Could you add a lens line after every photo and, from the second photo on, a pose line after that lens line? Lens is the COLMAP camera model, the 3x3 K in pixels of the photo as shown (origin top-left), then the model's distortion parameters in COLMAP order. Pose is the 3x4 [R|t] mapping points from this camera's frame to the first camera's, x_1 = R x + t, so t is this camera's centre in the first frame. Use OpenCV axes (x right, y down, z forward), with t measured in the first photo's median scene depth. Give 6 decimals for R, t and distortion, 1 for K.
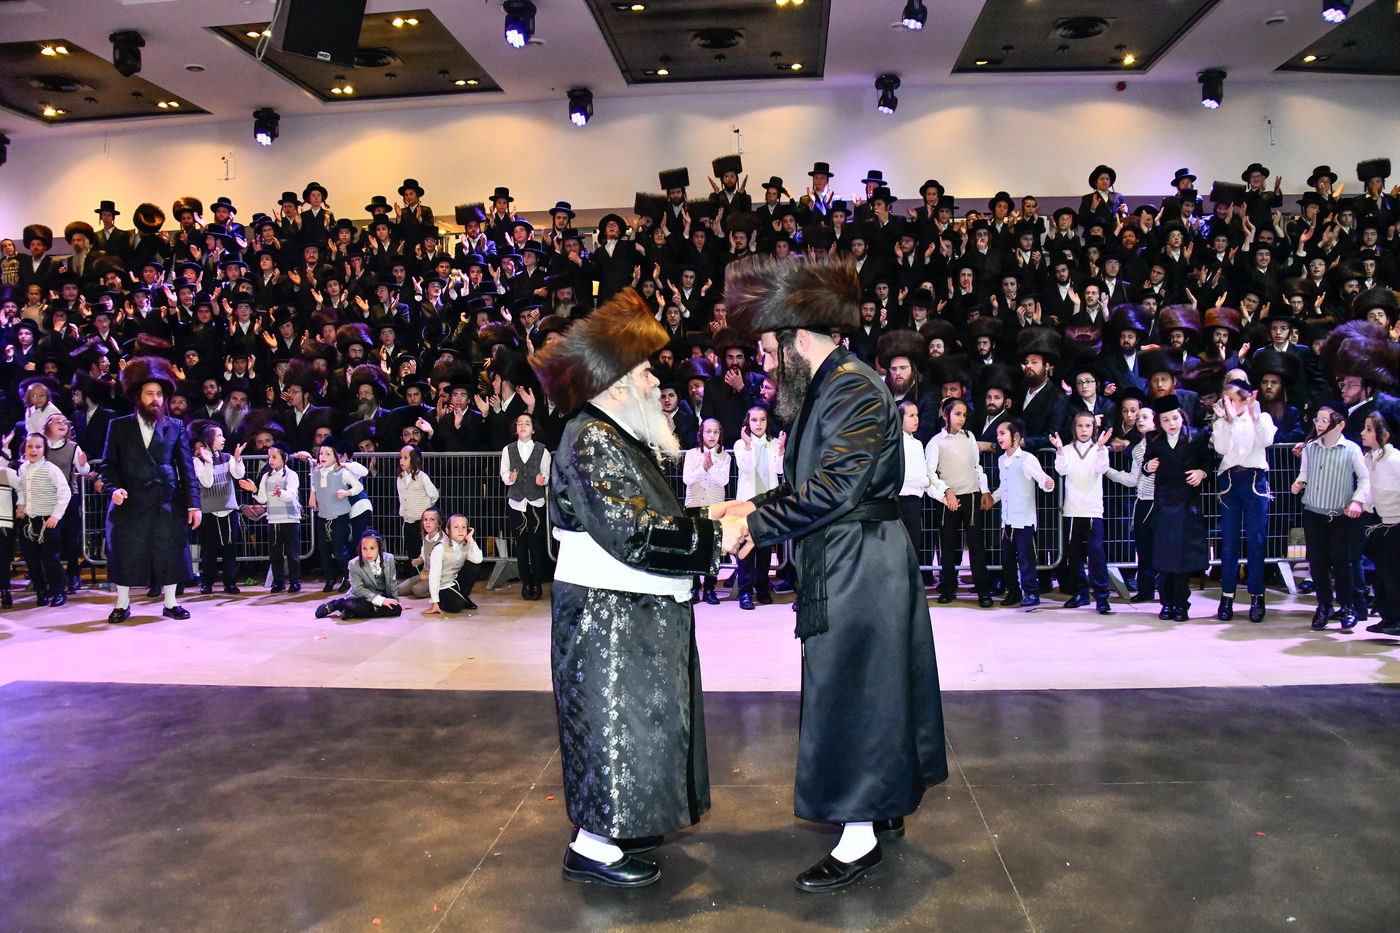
lens RADIAL K [[1108.4, 0, 700.6], [0, 1108.4, 482.4], [0, 0, 1]] dist [-0.153759, 0.091835]
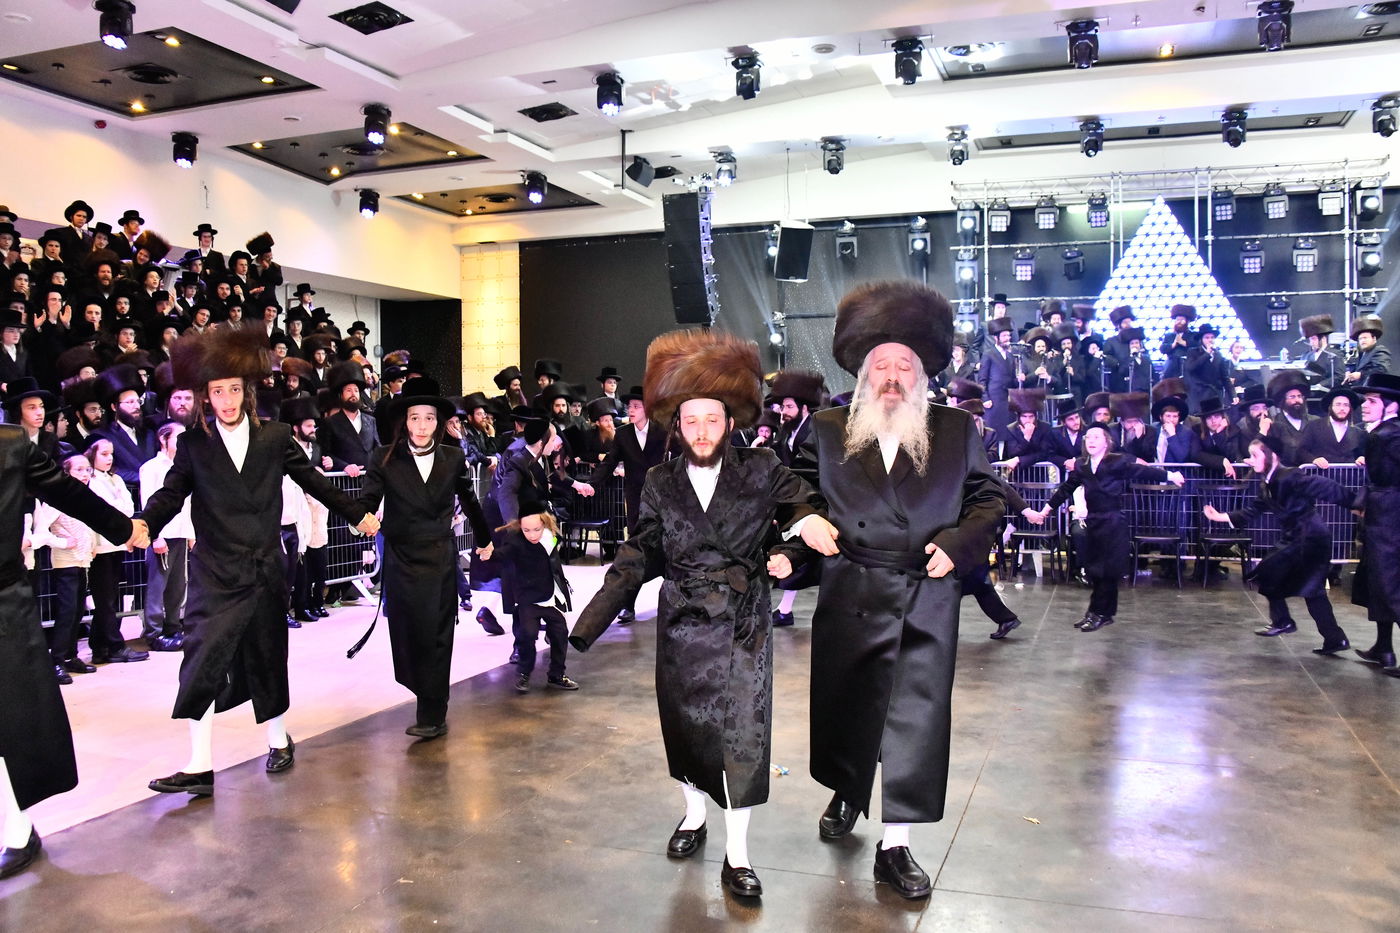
lens RADIAL K [[1144.8, 0, 699.9], [0, 1144.8, 465.7], [0, 0, 1]] dist [-0.131903, 0.079286]
pose [[0.267445, -0.014559, 0.963463, -0.579908], [0.065112, 0.997873, -0.002996, -0.006545], [-0.961371, 0.063534, 0.267824, 0.234529]]
